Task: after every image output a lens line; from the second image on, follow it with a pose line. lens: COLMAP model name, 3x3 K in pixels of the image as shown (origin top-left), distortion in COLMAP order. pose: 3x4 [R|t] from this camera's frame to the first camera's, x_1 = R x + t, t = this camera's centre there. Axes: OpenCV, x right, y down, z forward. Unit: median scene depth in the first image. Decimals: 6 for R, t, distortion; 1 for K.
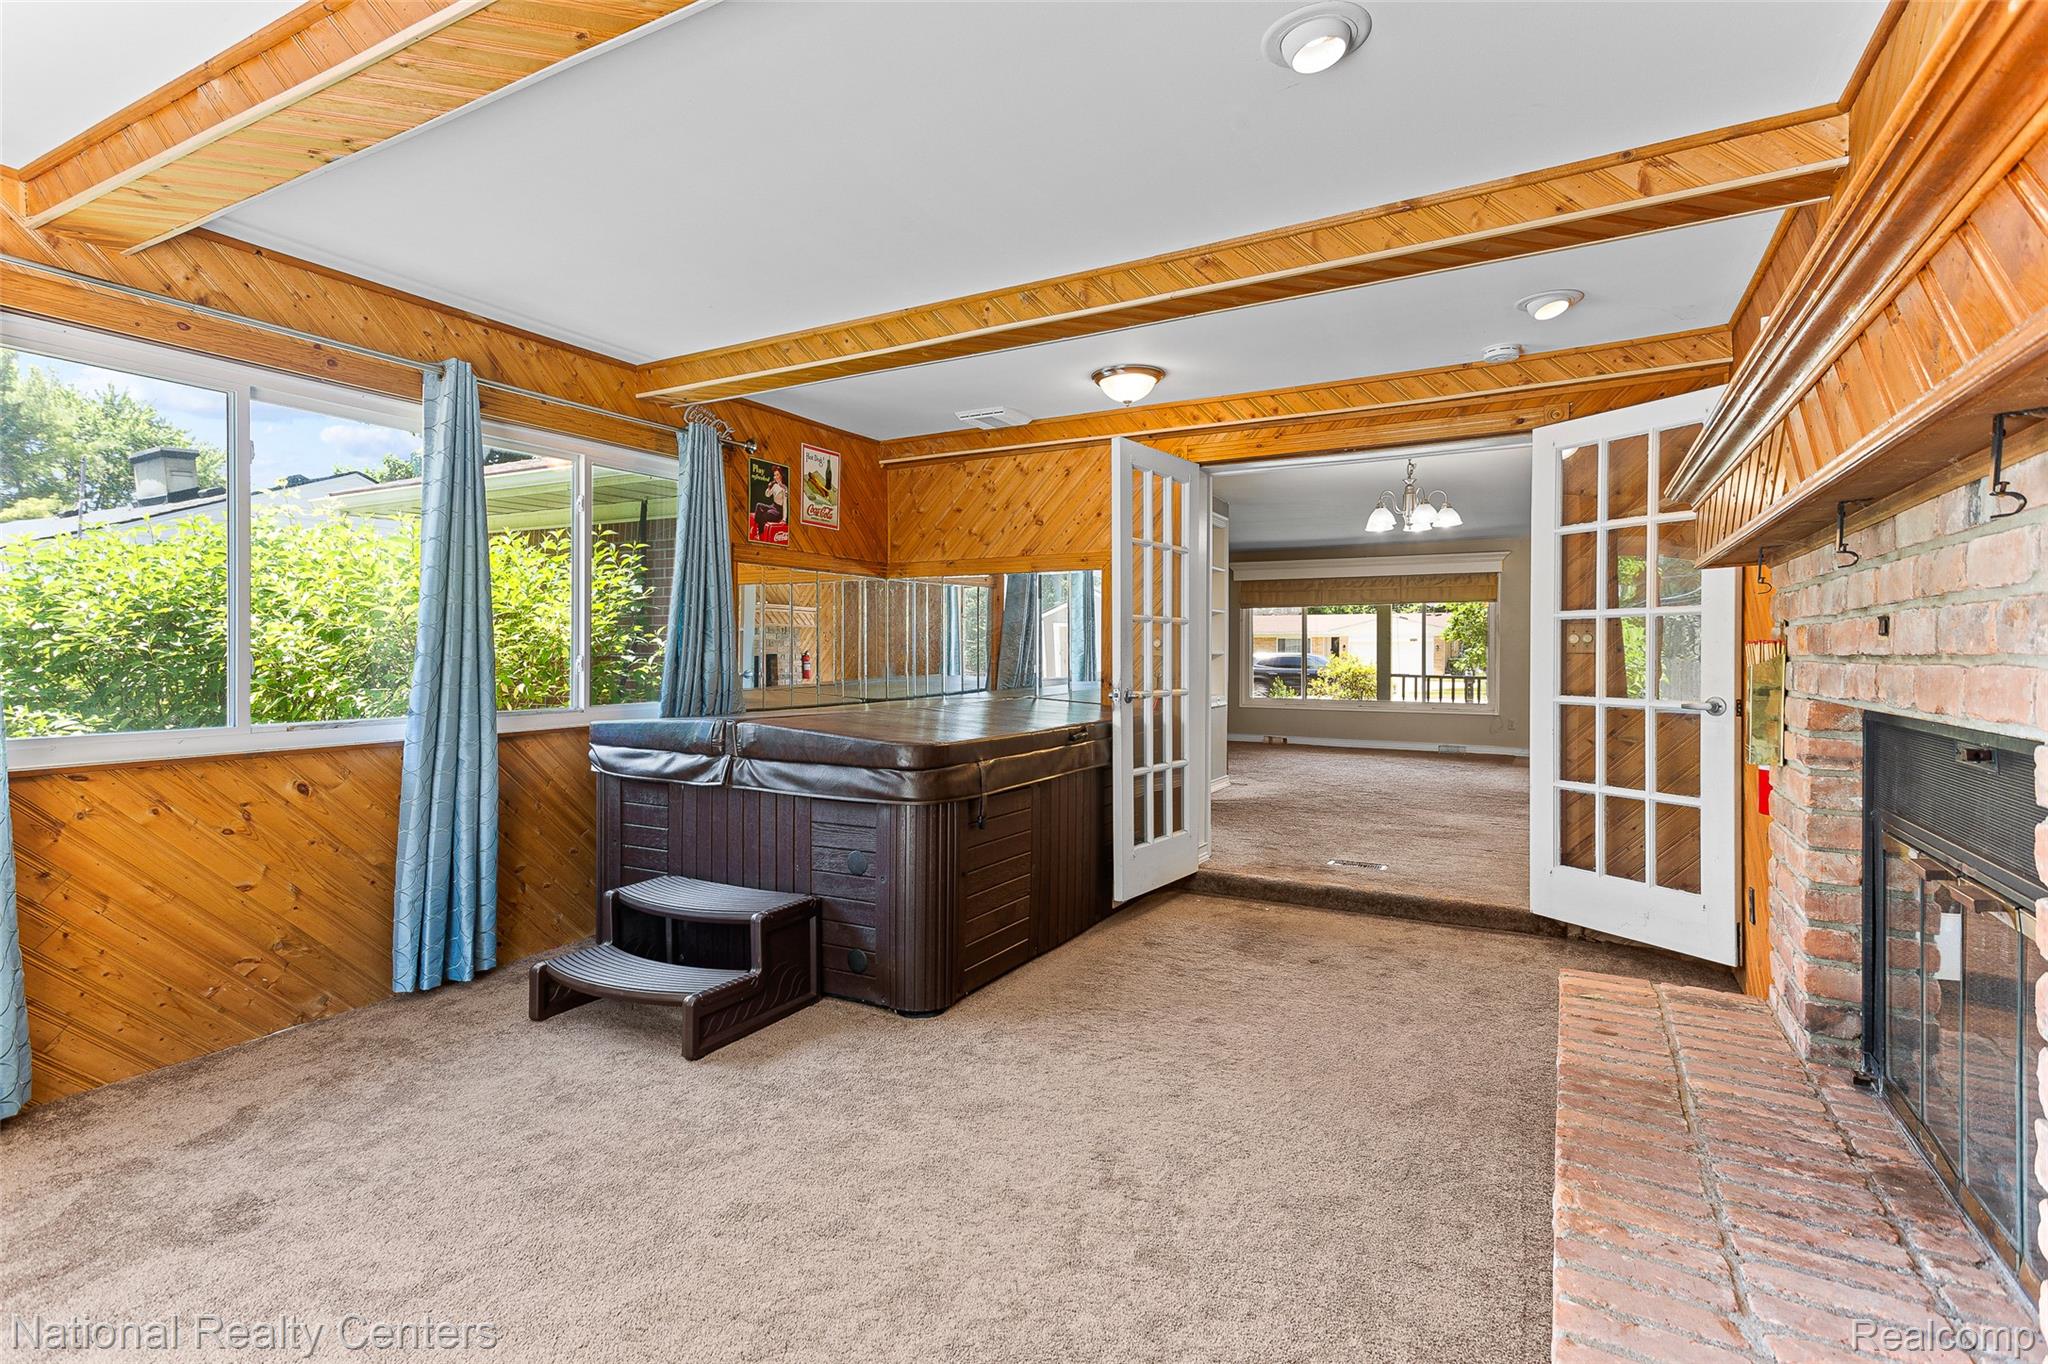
lens RADIAL K [[968.1, 0, 1013.5], [0, 968.1, 663.5], [0, 0, 1]] dist [0.013121, 0.000779]
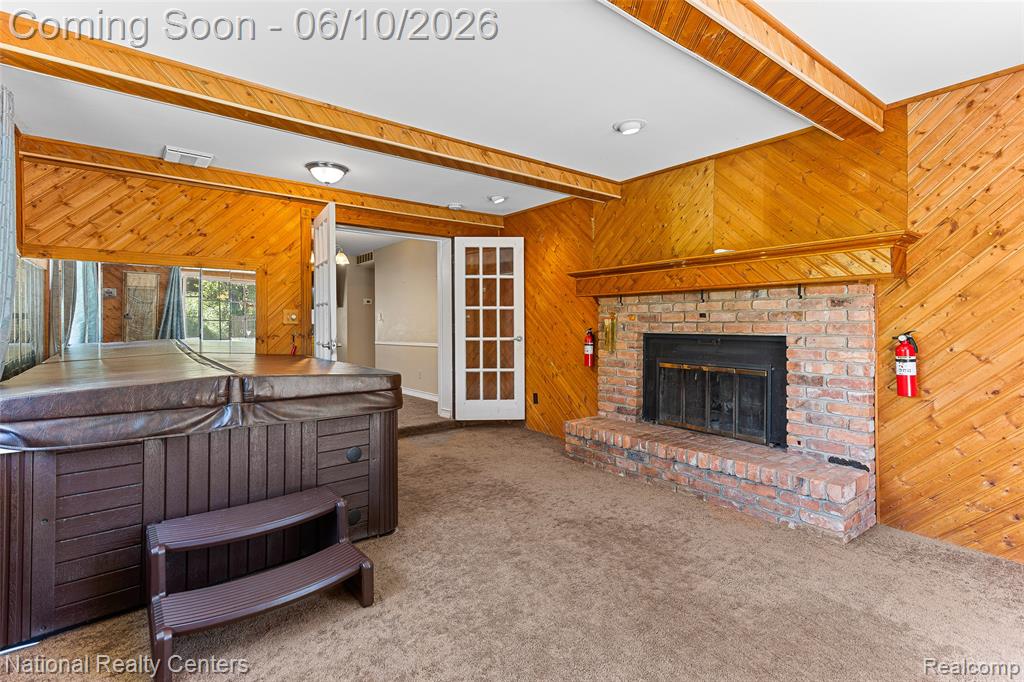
lens RADIAL K [[484.1, 0, 503.9], [0, 484.1, 331.5], [0, 0, 1]] dist [0.013121, 0.000779]
pose [[0.394282, -0.020142, 0.918769, -0.674879], [0.012093, 0.999787, 0.016729, -0.004931], [-0.918910, 0.004514, 0.394441, 0.395219]]
